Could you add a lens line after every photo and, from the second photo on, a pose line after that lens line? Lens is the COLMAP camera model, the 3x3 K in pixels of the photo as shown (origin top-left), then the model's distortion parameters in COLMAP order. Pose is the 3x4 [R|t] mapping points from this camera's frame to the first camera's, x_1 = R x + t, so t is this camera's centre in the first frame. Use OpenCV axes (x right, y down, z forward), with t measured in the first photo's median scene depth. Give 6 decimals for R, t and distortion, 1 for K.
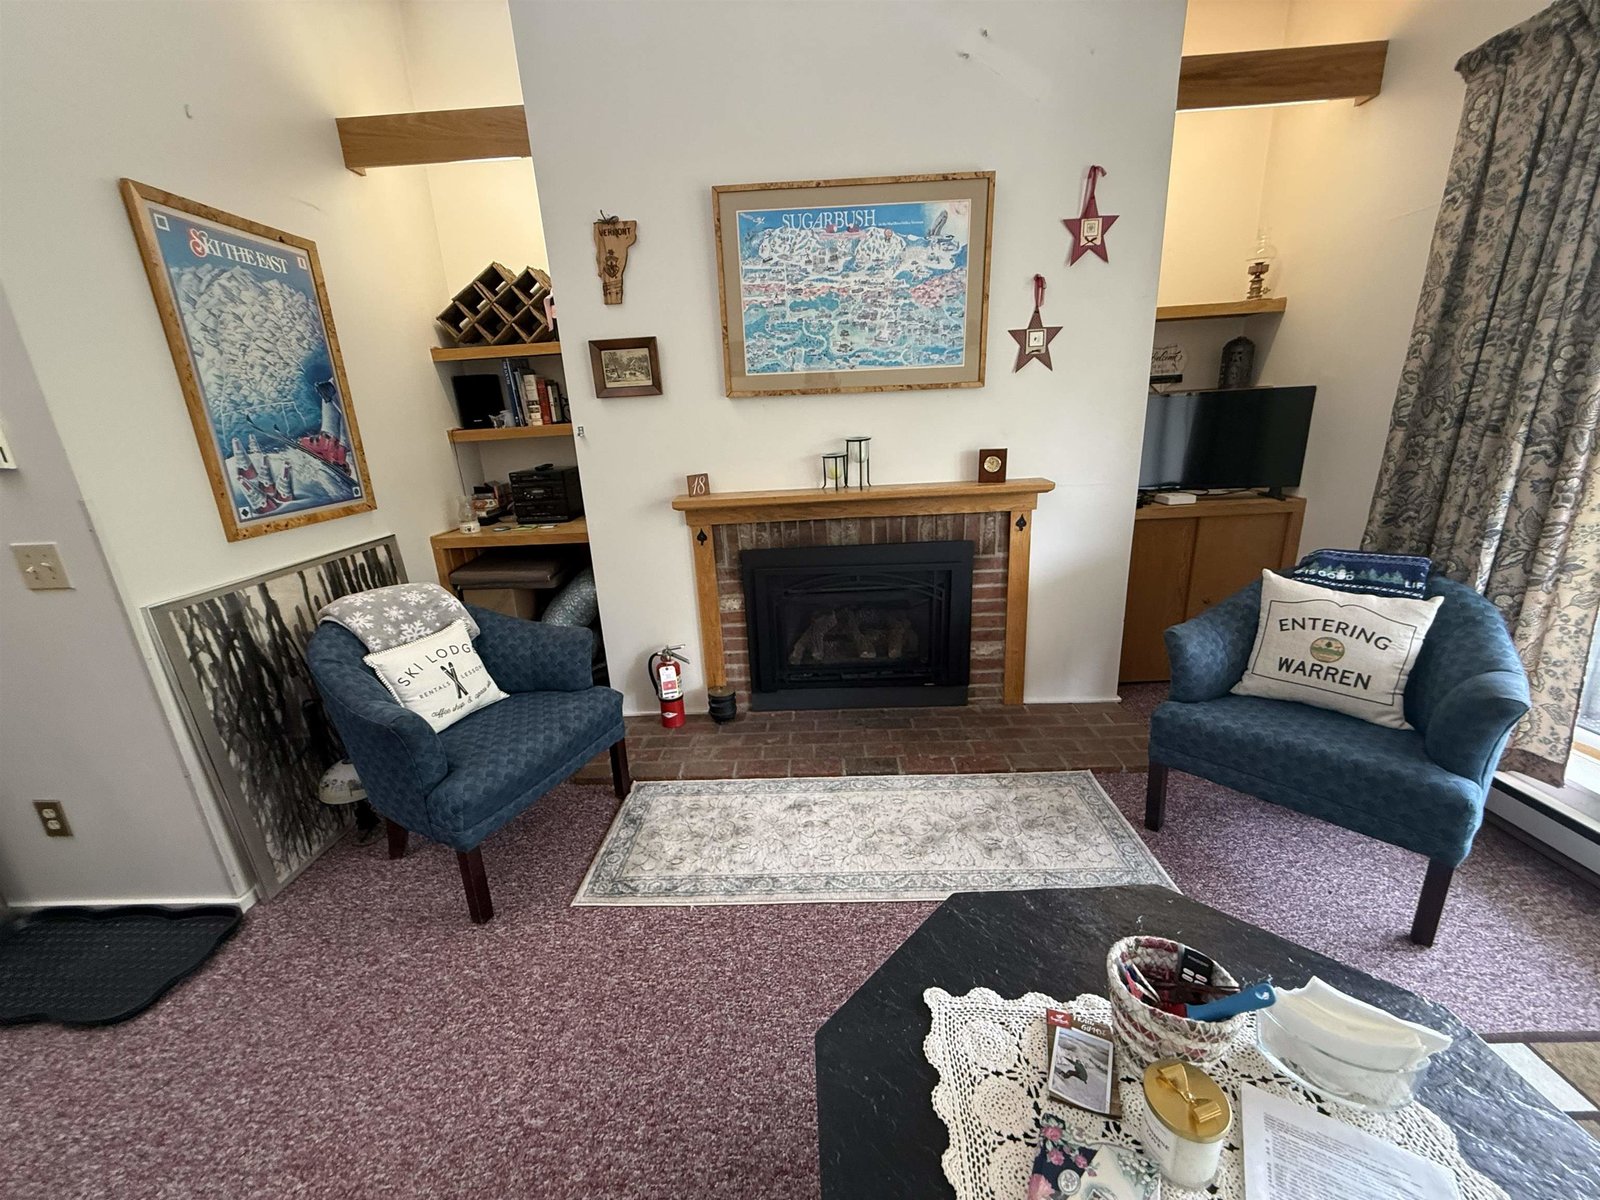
lens RADIAL K [[650.6, 0, 800.0], [0, 650.6, 600.0], [0, 0, 1]] dist [0.008485, -0.000030]
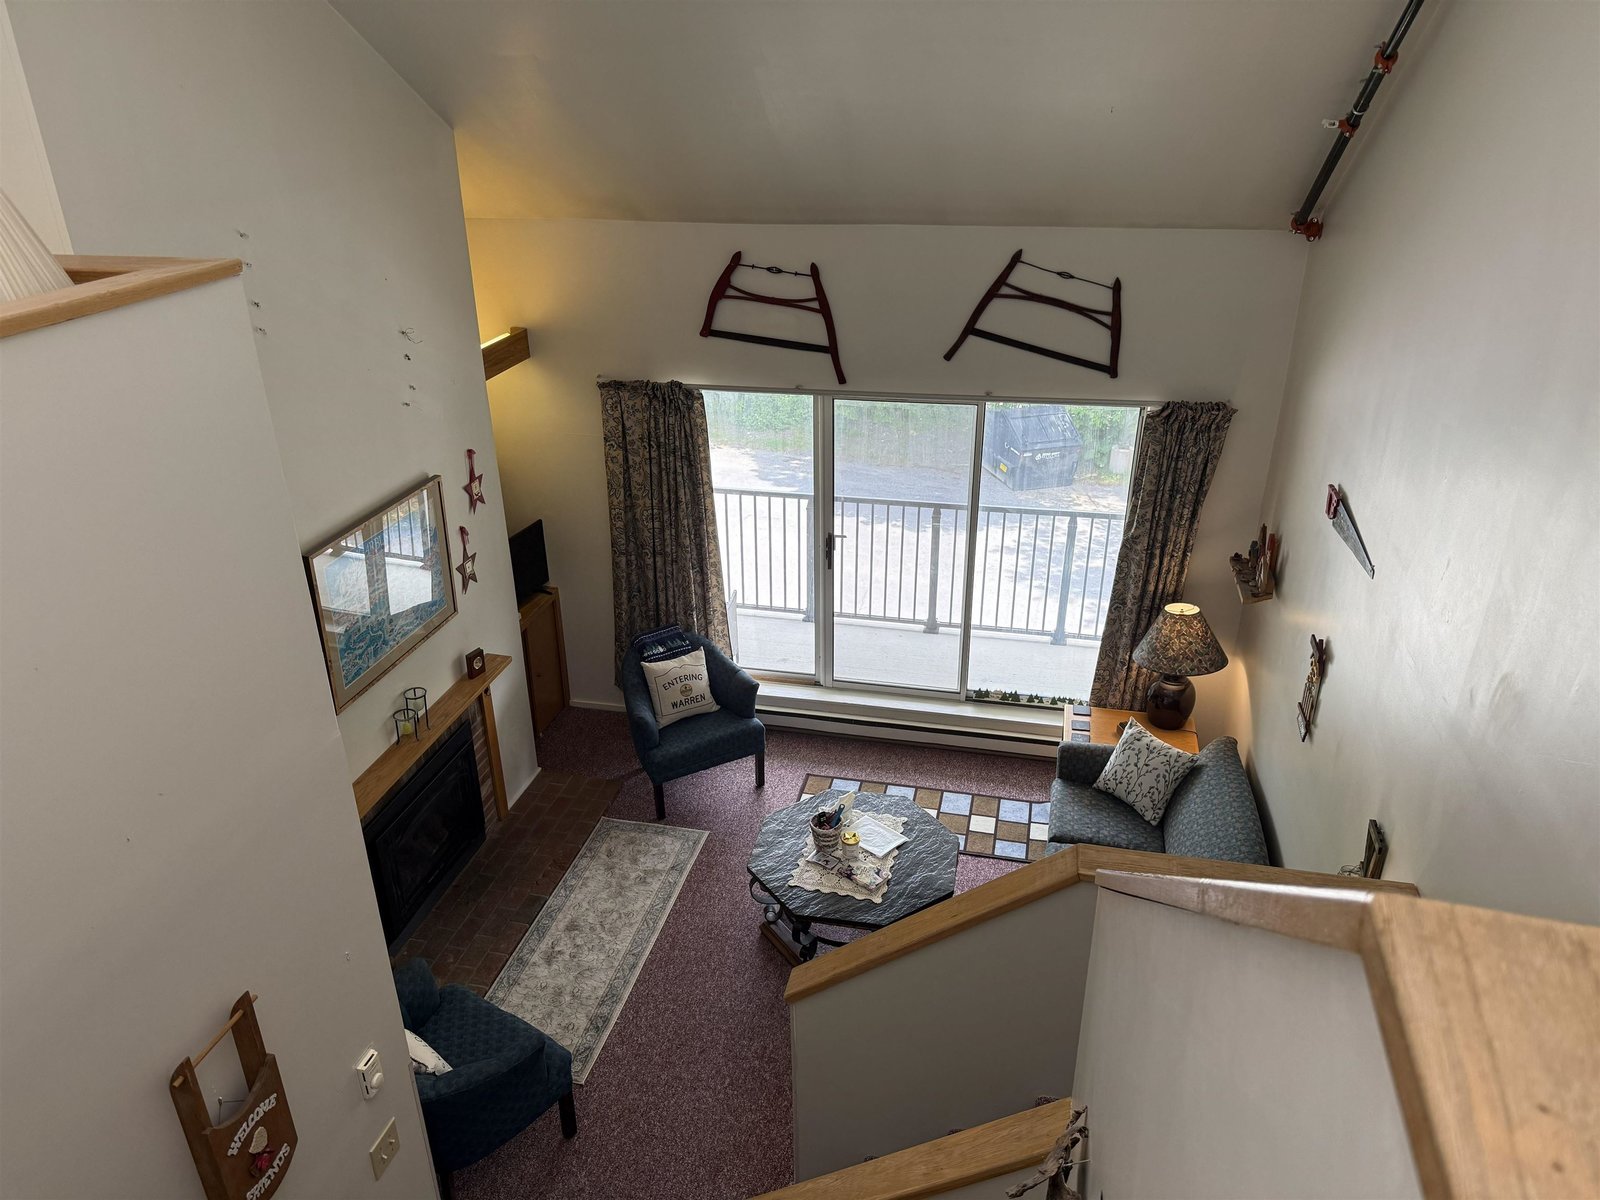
lens RADIAL K [[1157.9, 0, 800.0], [0, 1157.9, 600.0], [0, 0, 1]] dist [0.125465, -0.133250]
pose [[0.195536, -0.387066, 0.901080, -1.708335], [0.271745, 0.904223, 0.329447, -0.959035], [-0.942295, 0.180445, 0.281991, -0.299054]]
